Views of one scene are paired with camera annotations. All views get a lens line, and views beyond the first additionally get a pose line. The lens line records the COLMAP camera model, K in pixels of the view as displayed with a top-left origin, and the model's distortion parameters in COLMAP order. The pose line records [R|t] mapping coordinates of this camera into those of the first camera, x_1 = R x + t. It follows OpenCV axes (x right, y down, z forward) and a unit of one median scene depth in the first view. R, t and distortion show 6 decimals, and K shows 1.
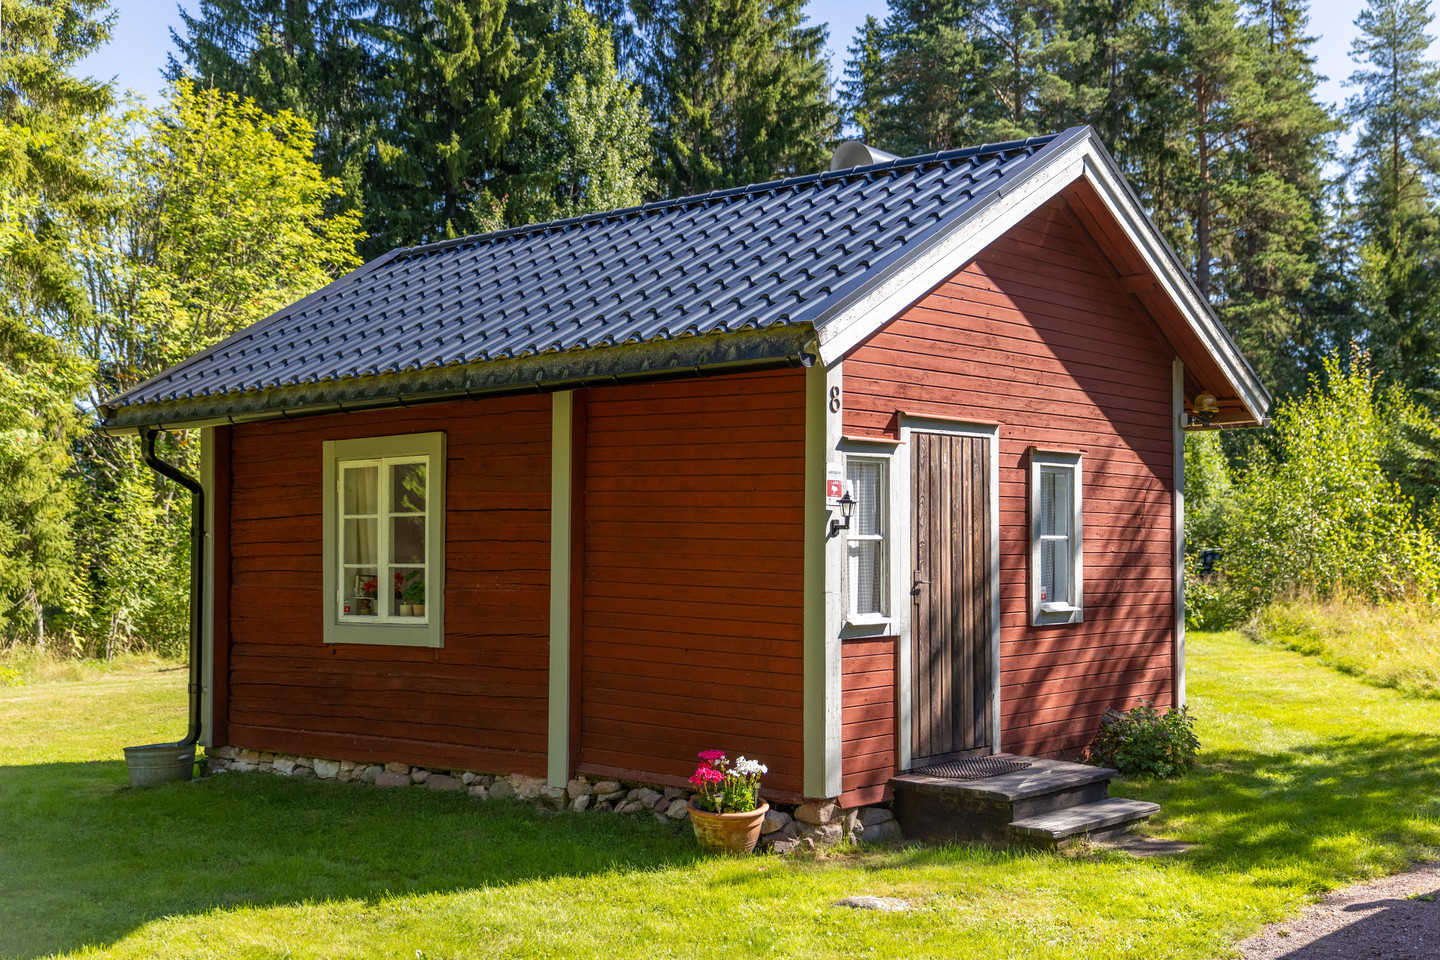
lens RADIAL K [[1737.1, 0, 724.4], [0, 1737.1, 487.3], [0, 0, 1]] dist [-0.008711, 0.000000]
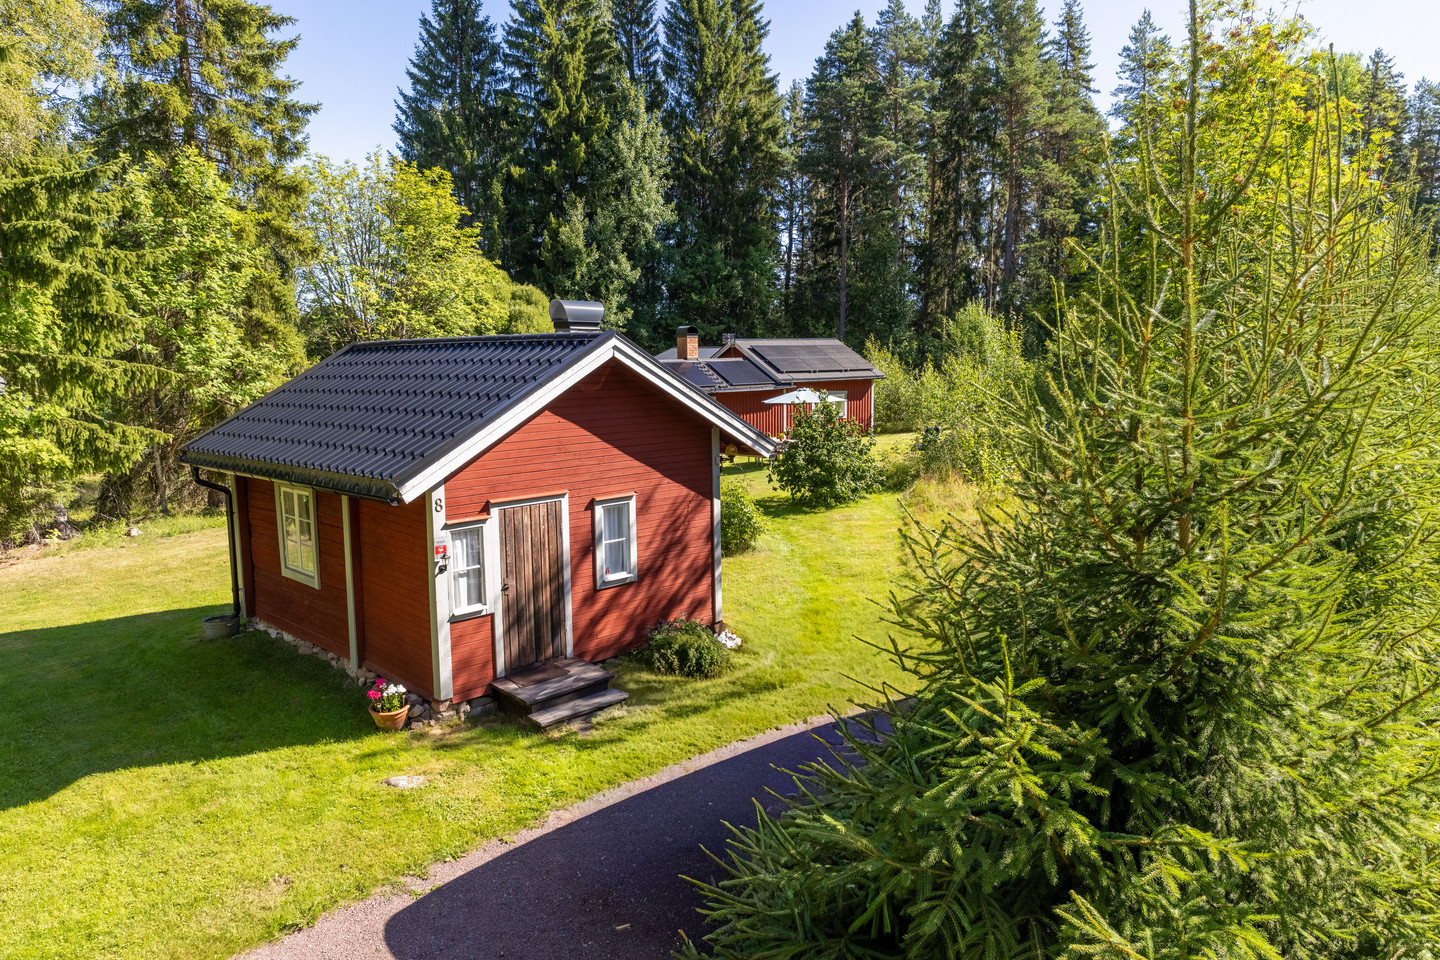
lens RADIAL K [[998.9, 0, 708.9], [0, 998.9, 475.1], [0, 0, 1]] dist [-0.008341, 0.002262]
pose [[0.993574, 0.001818, -0.113170, 0.385449], [0.017855, 0.984833, 0.172583, -0.213026], [0.111768, -0.173494, 0.978472, -0.048664]]
